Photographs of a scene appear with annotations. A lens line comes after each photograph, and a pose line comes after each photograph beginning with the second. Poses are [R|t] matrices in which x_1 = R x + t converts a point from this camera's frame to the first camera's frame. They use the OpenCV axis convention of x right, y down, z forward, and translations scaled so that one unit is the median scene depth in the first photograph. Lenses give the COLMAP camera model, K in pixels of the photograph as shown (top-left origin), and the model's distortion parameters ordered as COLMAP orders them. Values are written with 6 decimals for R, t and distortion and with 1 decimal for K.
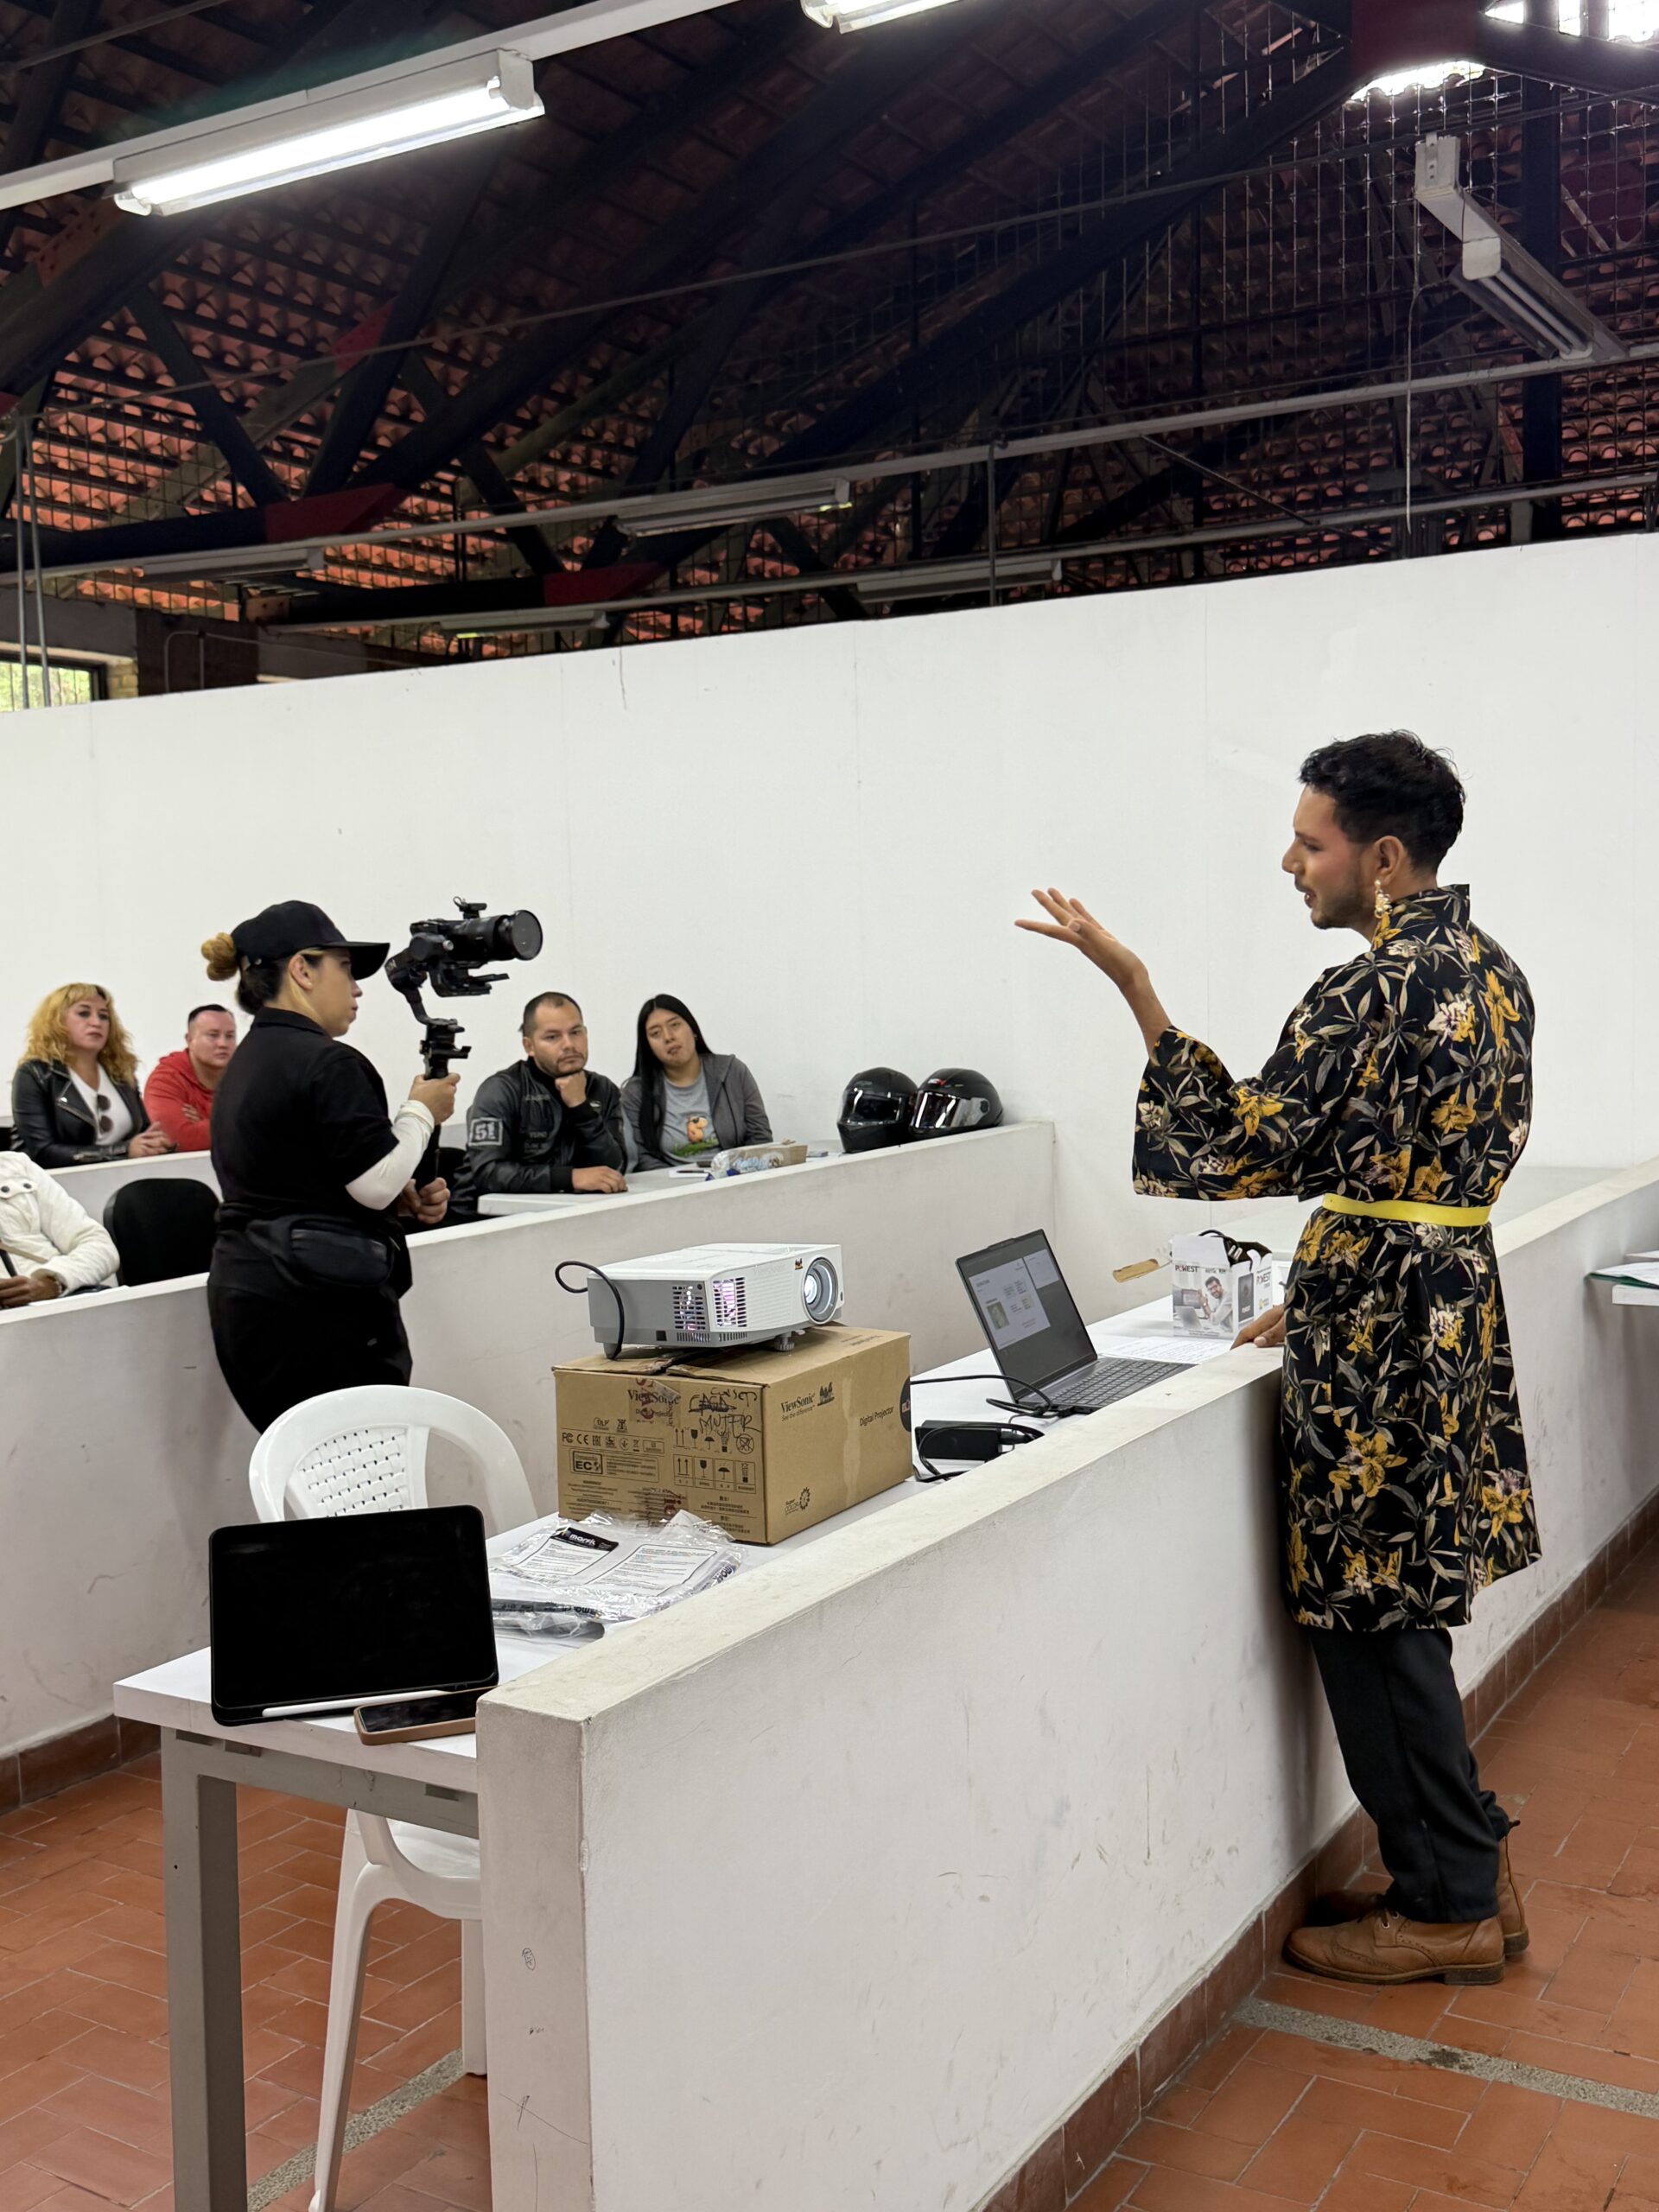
lens RADIAL K [[2144.4, 0, 829.5], [0, 2144.4, 1106.0], [0, 0, 1]] dist [0.109535, -0.296752]
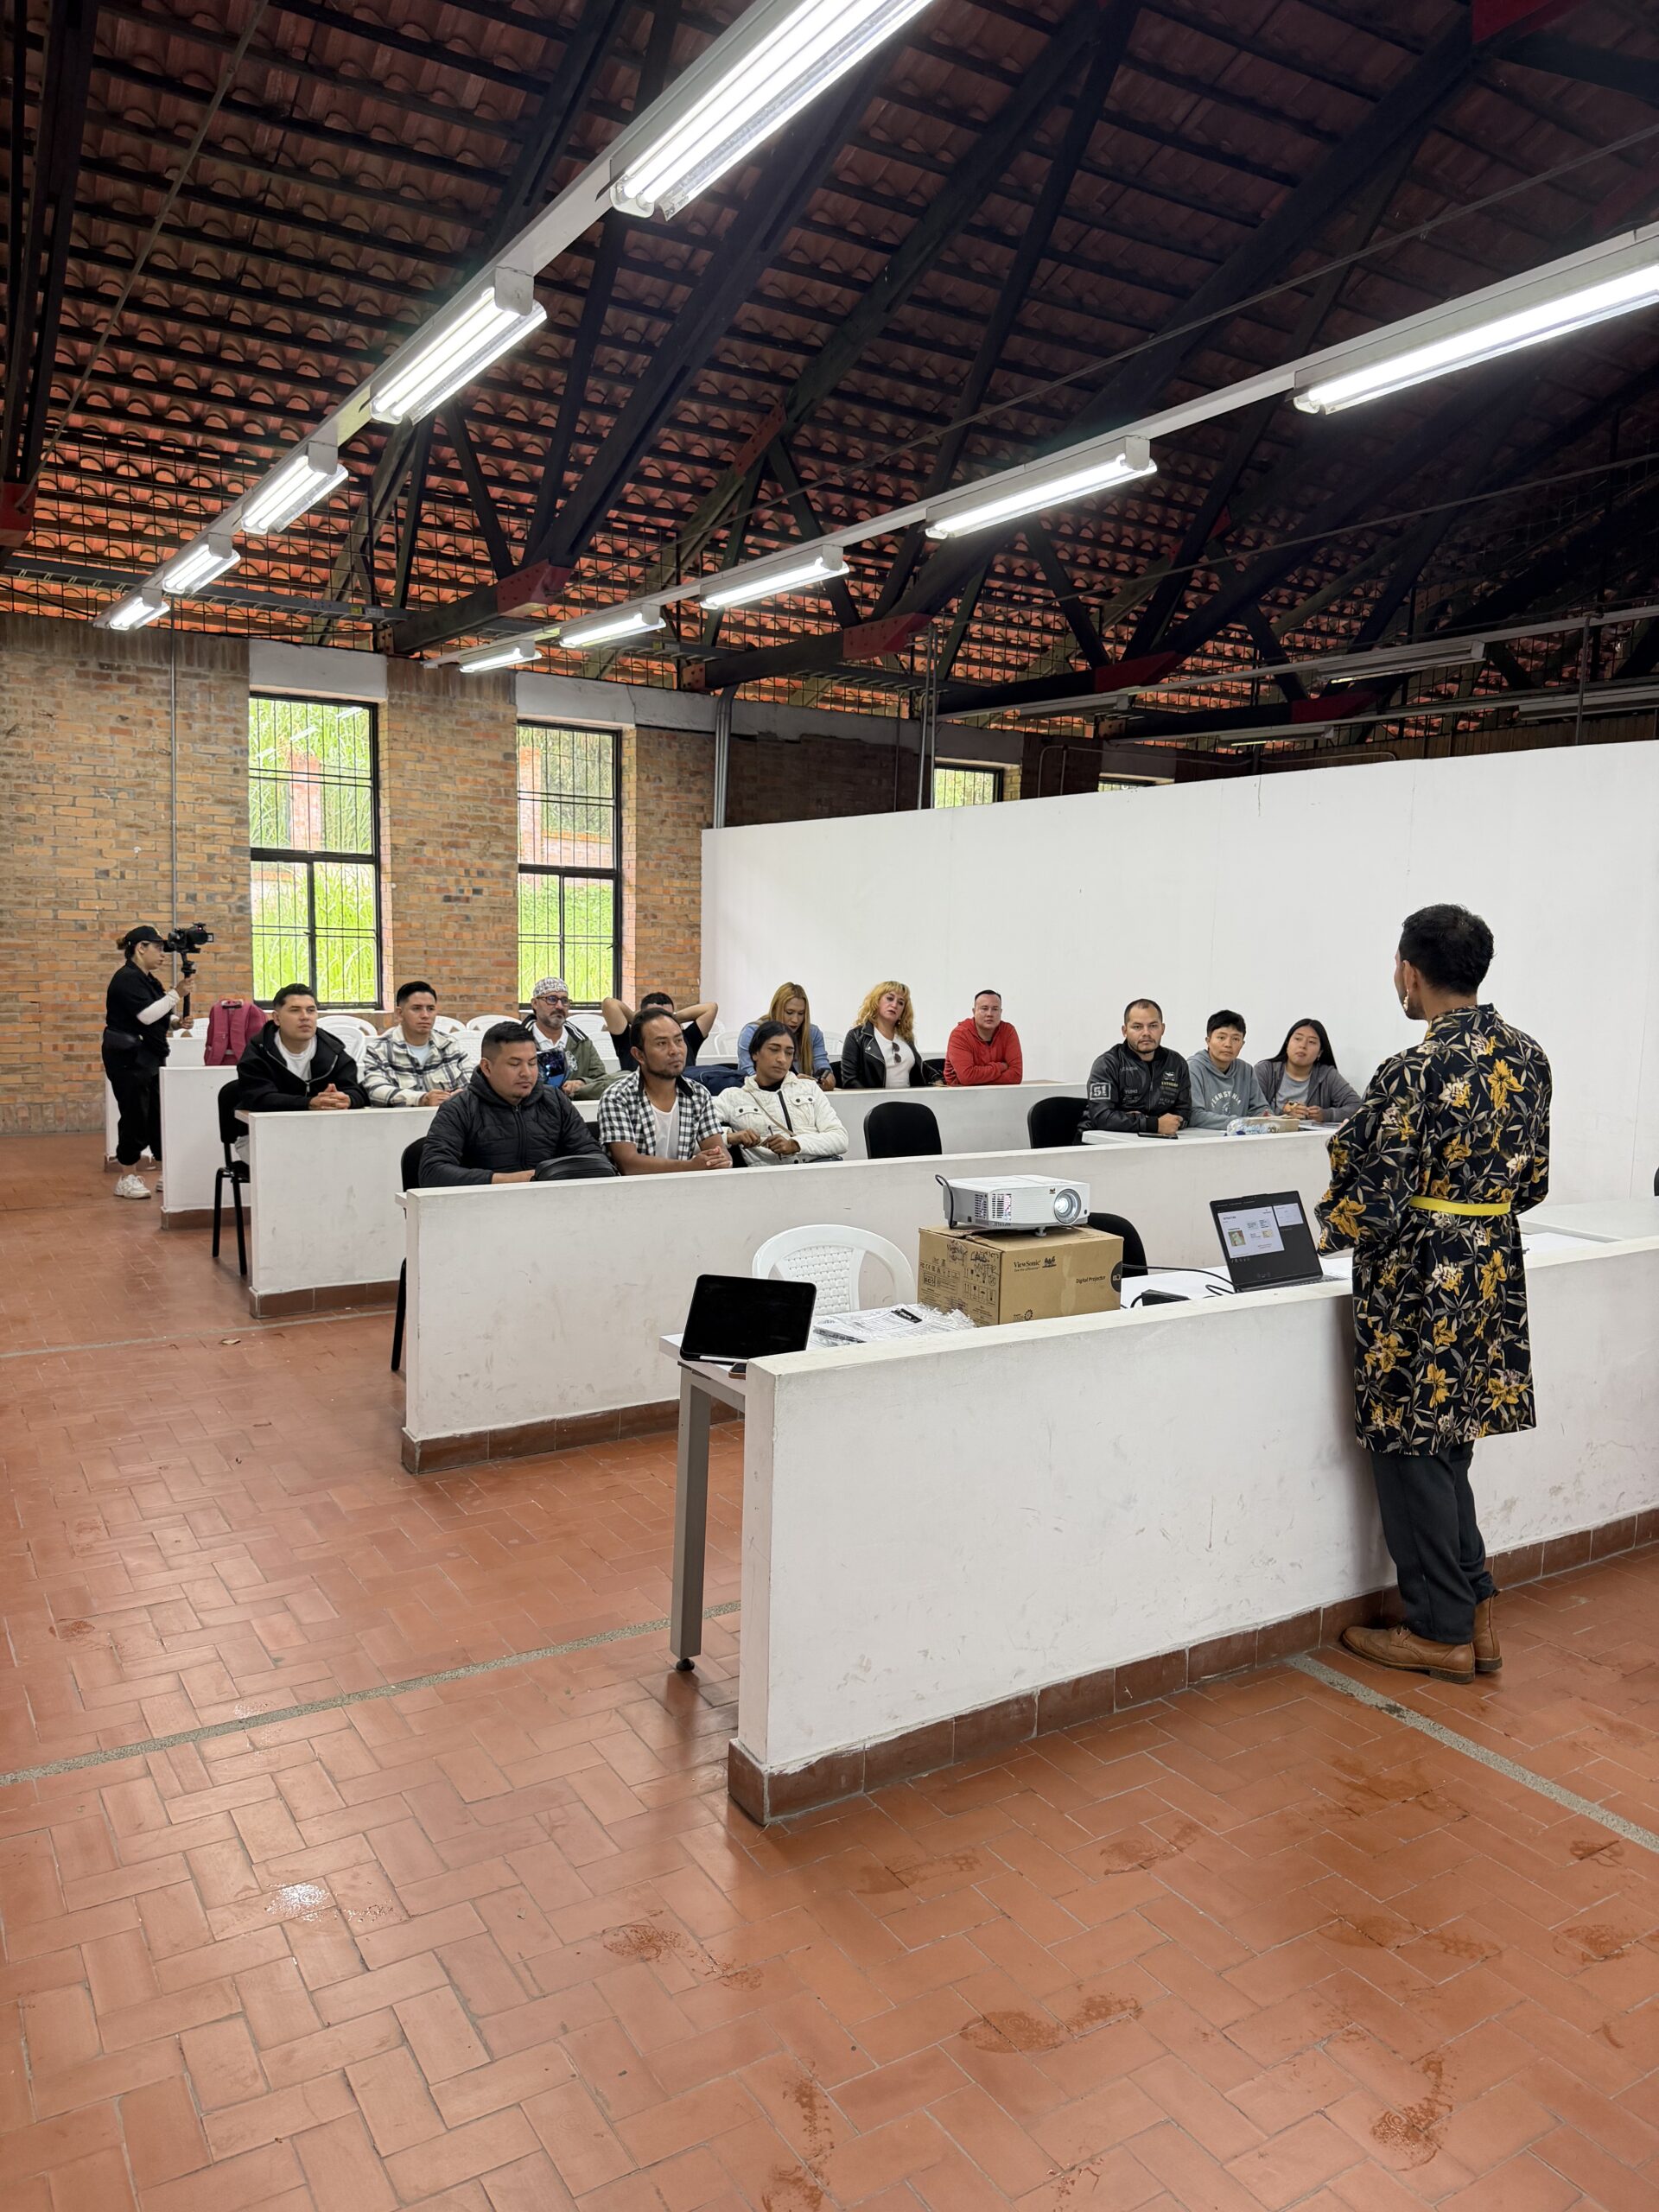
lens RADIAL K [[1553.1, 0, 829.5], [0, 1553.1, 1106.0], [0, 0, 1]] dist [0.061822, -0.237957]
pose [[0.879488, 0.095002, -0.466343, 0.408947], [-0.076968, 0.995367, 0.057617, -0.057409], [0.469656, -0.014780, 0.882726, -0.248801]]
